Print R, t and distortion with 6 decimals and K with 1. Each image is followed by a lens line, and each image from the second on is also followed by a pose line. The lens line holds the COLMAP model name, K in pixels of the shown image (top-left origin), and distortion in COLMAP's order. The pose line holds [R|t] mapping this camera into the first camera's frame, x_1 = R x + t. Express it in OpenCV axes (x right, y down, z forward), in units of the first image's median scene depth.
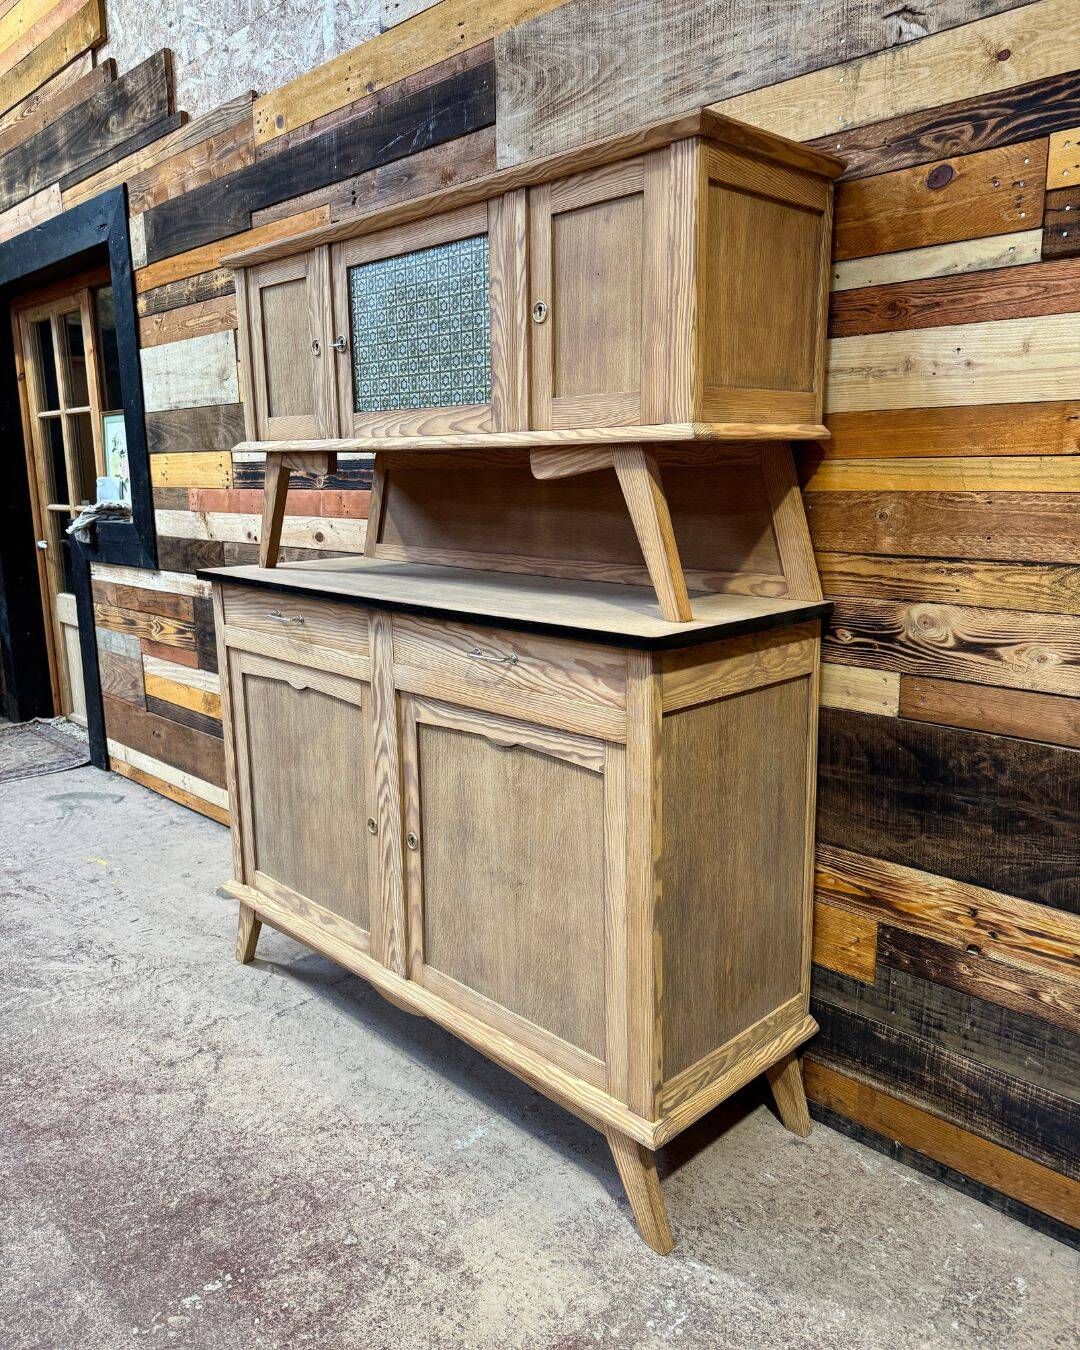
lens RADIAL K [[1021.0, 0, 536.4], [0, 1021.0, 671.3], [0, 0, 1]] dist [0.038089, -0.052081]
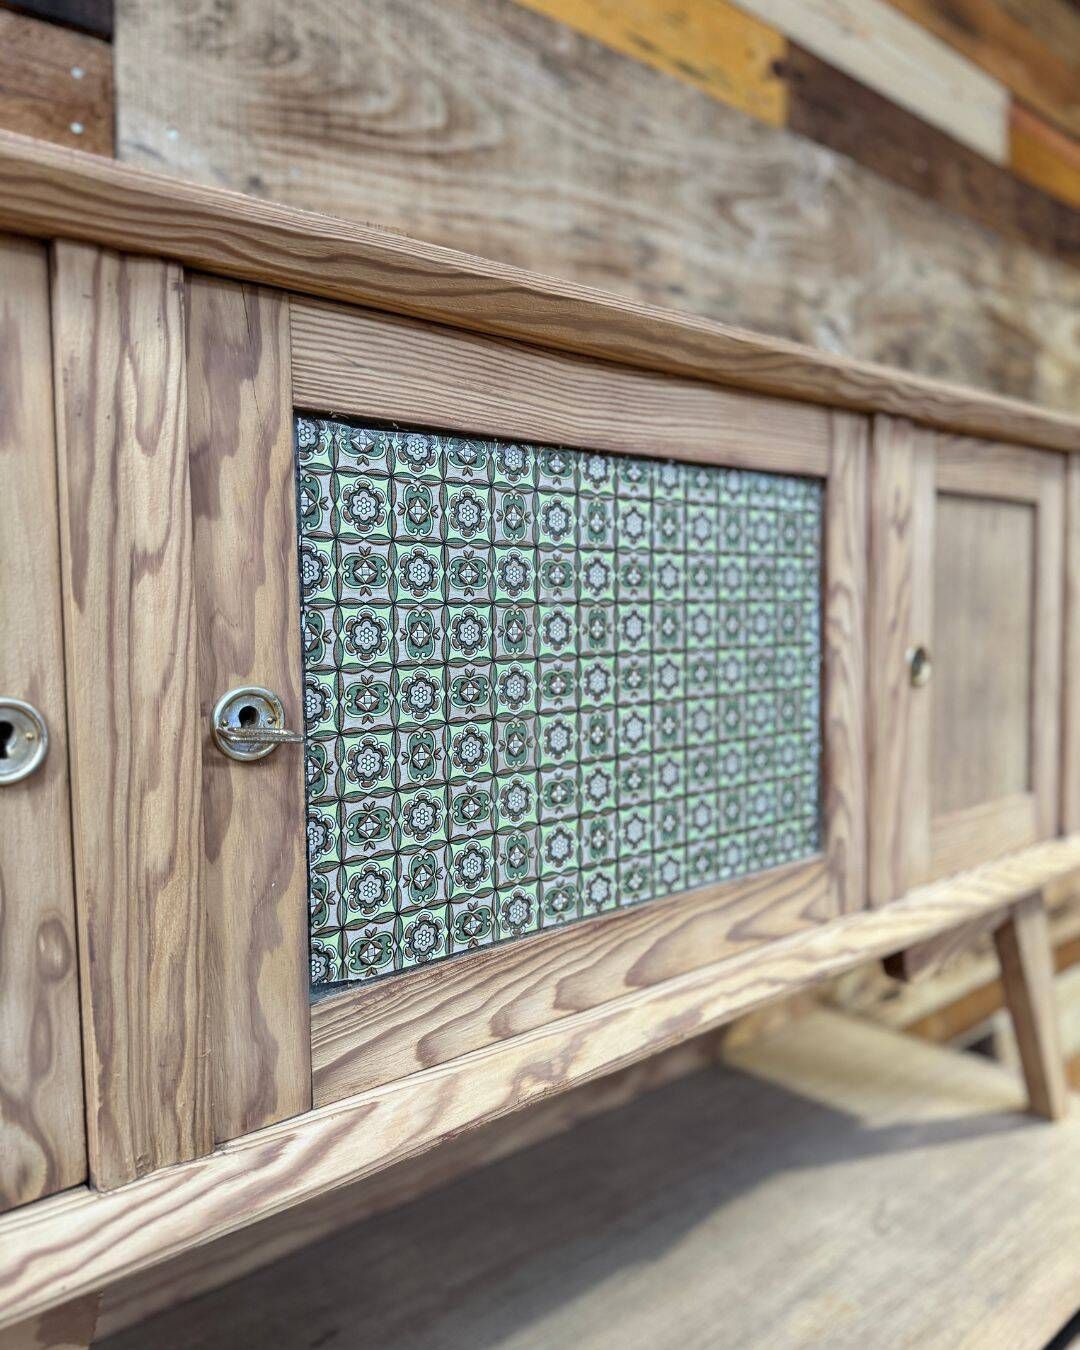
lens RADIAL K [[1022.8, 0, 544.1], [0, 1022.8, 671.7], [0, 0, 1]] dist [0.091570, -0.167682]
pose [[0.045937, -0.052557, 0.997561, -0.494667], [0.207776, 0.977278, 0.041920, -0.398148], [-0.977097, 0.205344, 0.055813, 1.126626]]
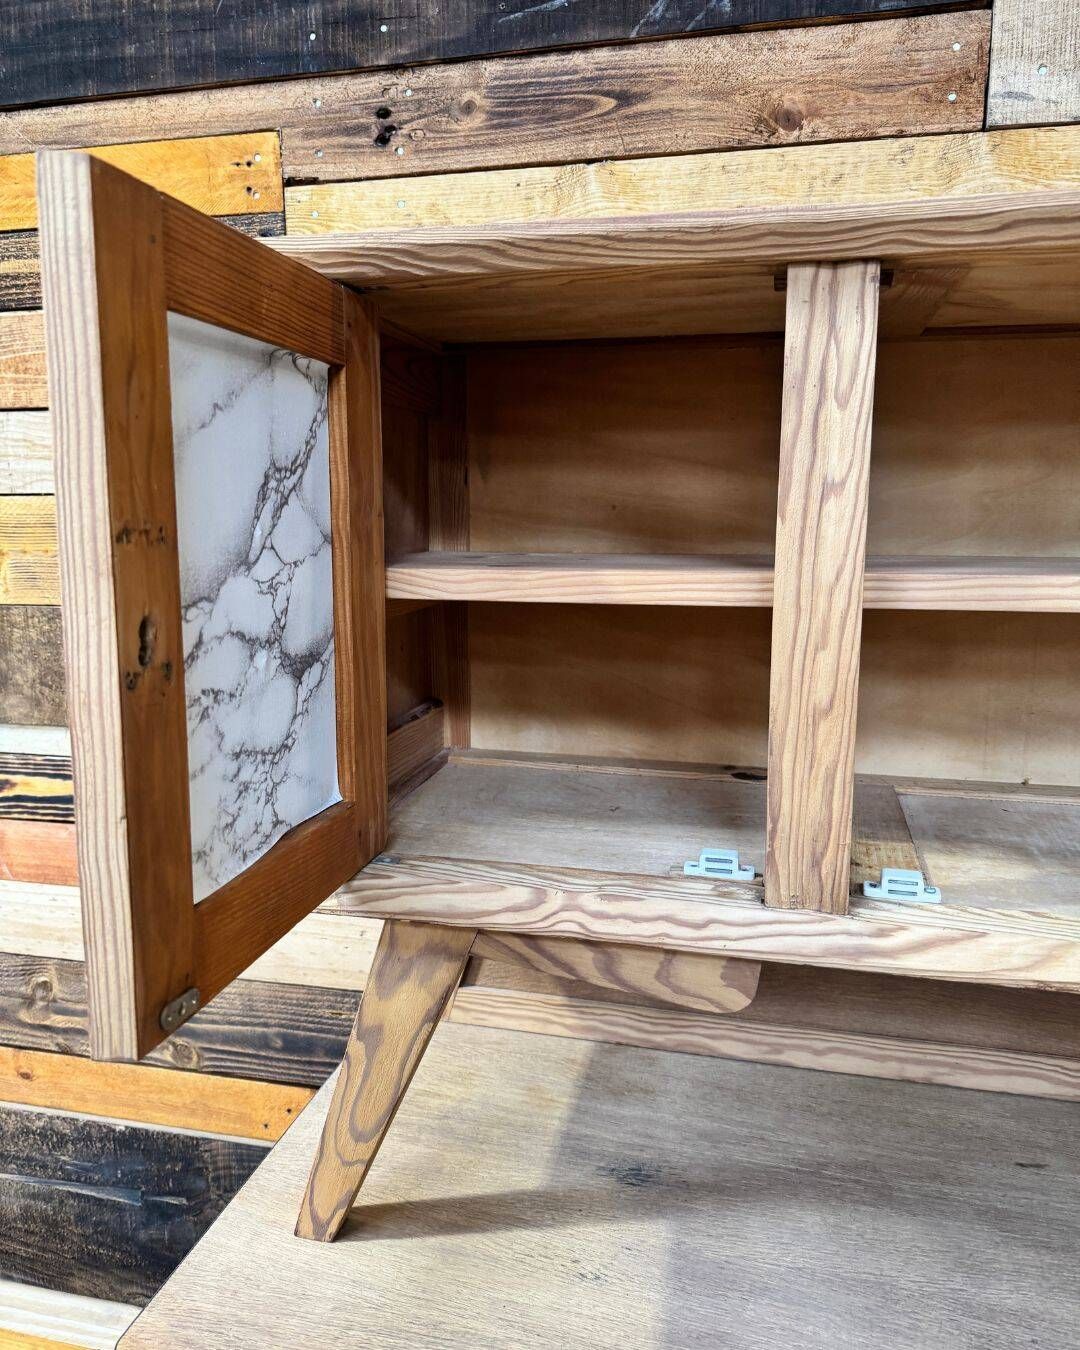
lens RADIAL K [[1024.2, 0, 538.0], [0, 1024.2, 664.6], [0, 0, 1]] dist [0.032510, -0.056439]
pose [[0.843725, -0.077365, 0.531172, -0.521749], [0.098388, 0.995083, -0.011348, -0.380103], [-0.527682, 0.061835, 0.847188, 0.992132]]
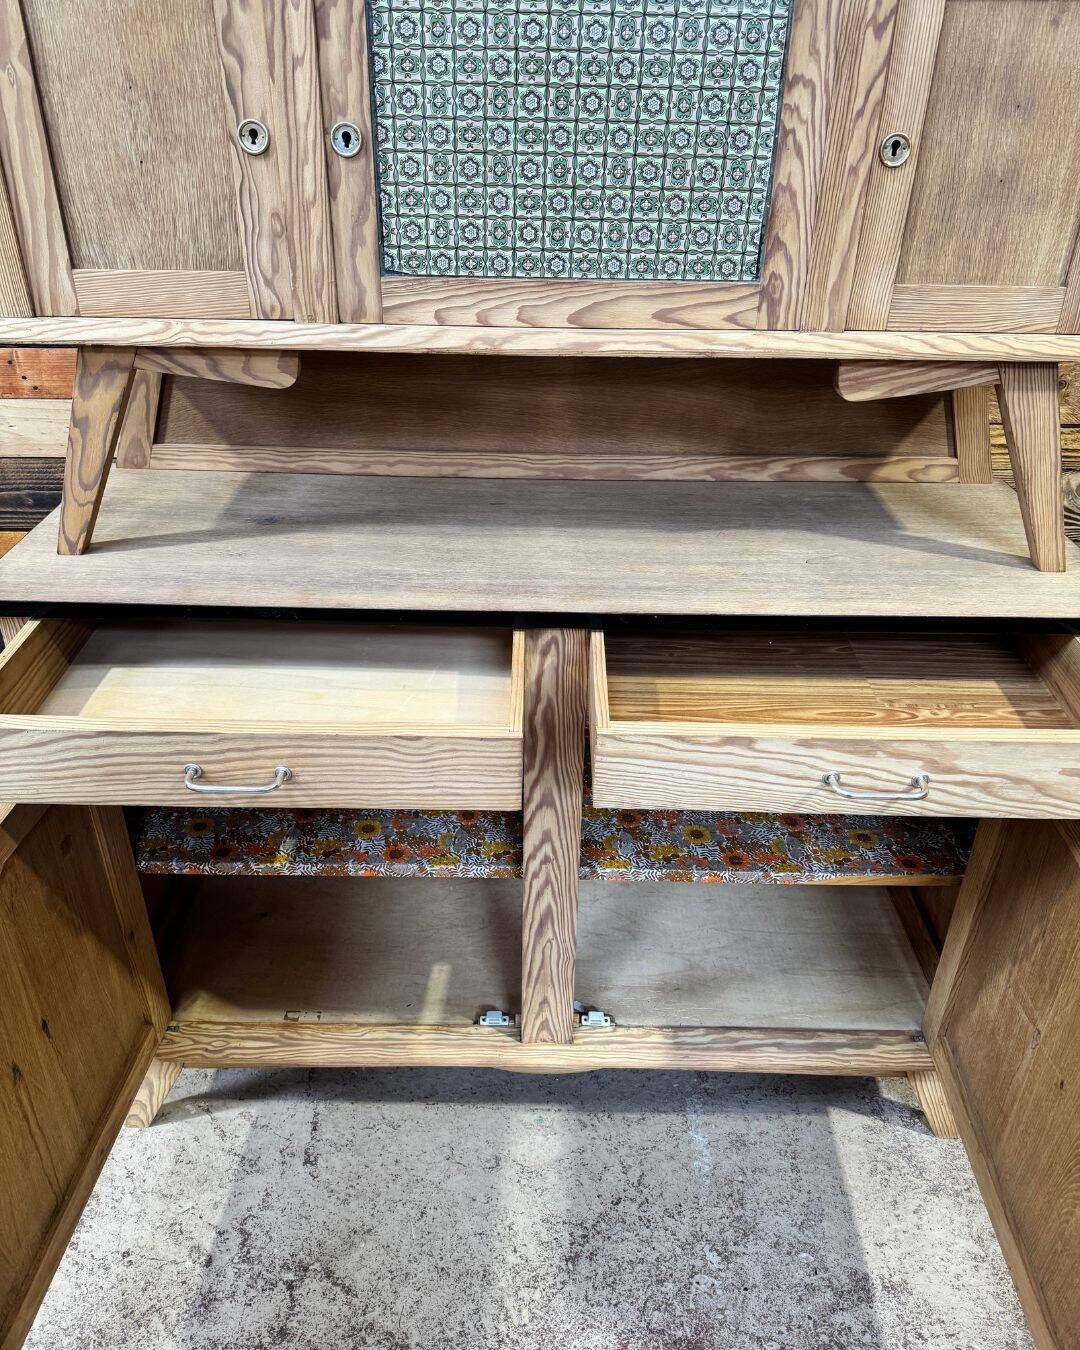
lens RADIAL K [[1017.8, 0, 536.1], [0, 1017.8, 667.0], [0, 0, 1]] dist [0.038630, -0.058336]
pose [[0.693769, -0.340324, 0.634715, -0.659602], [0.119134, 0.923396, 0.364892, -0.306257], [-0.710275, -0.177535, 0.681168, 0.650951]]
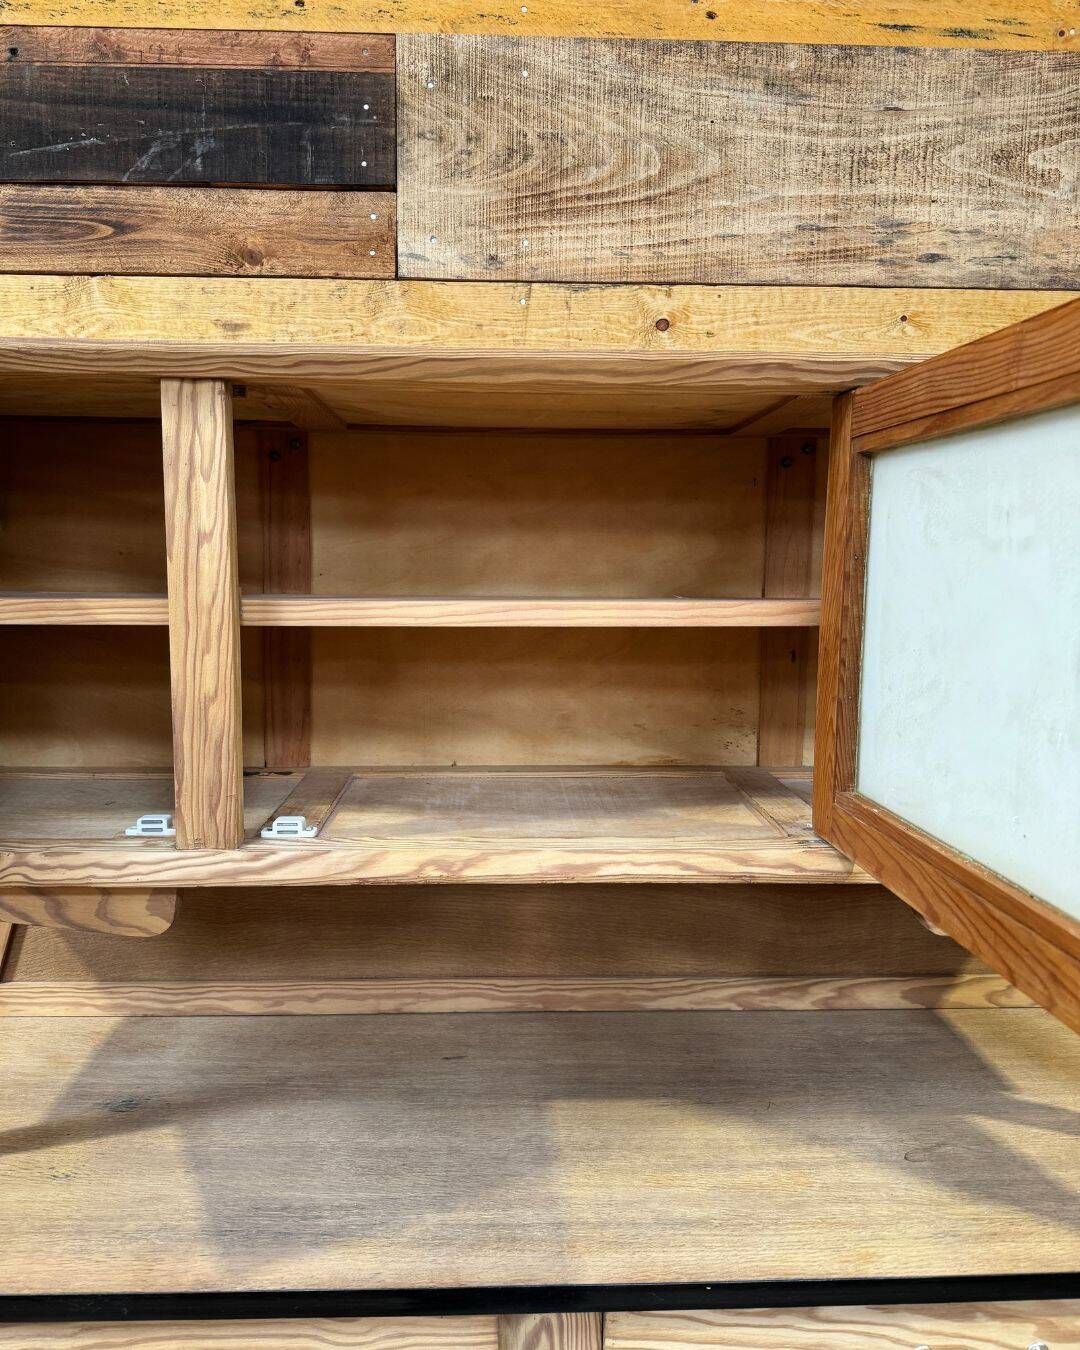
lens RADIAL K [[1024.2, 0, 538.0], [0, 1024.2, 664.6], [0, 0, 1]] dist [0.032510, -0.056439]
pose [[0.660409, -0.060138, 0.748494, -0.511248], [0.134801, 0.990089, -0.039388, -0.333783], [-0.738708, 0.126911, 0.661970, 0.800925]]
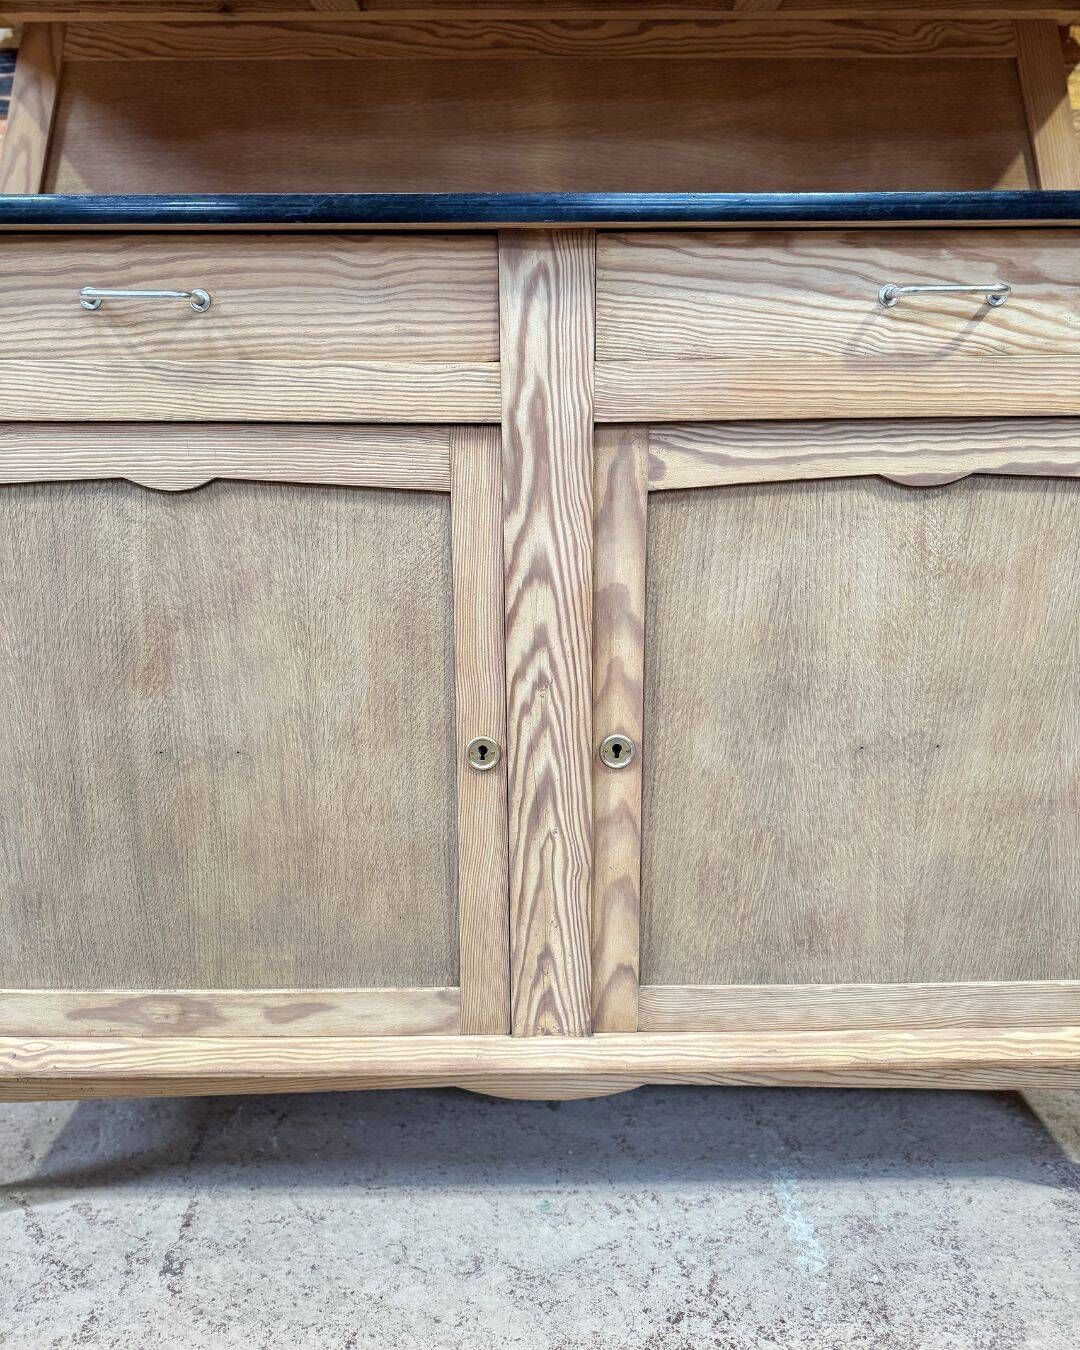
lens RADIAL K [[1020.2, 0, 538.0], [0, 1020.2, 675.7], [0, 0, 1]] dist [0.005160, -0.006988]
pose [[0.685914, -0.170701, 0.707378, -0.565553], [0.141812, 0.984815, 0.100142, 0.090813], [-0.713731, 0.031626, 0.699706, 0.804631]]
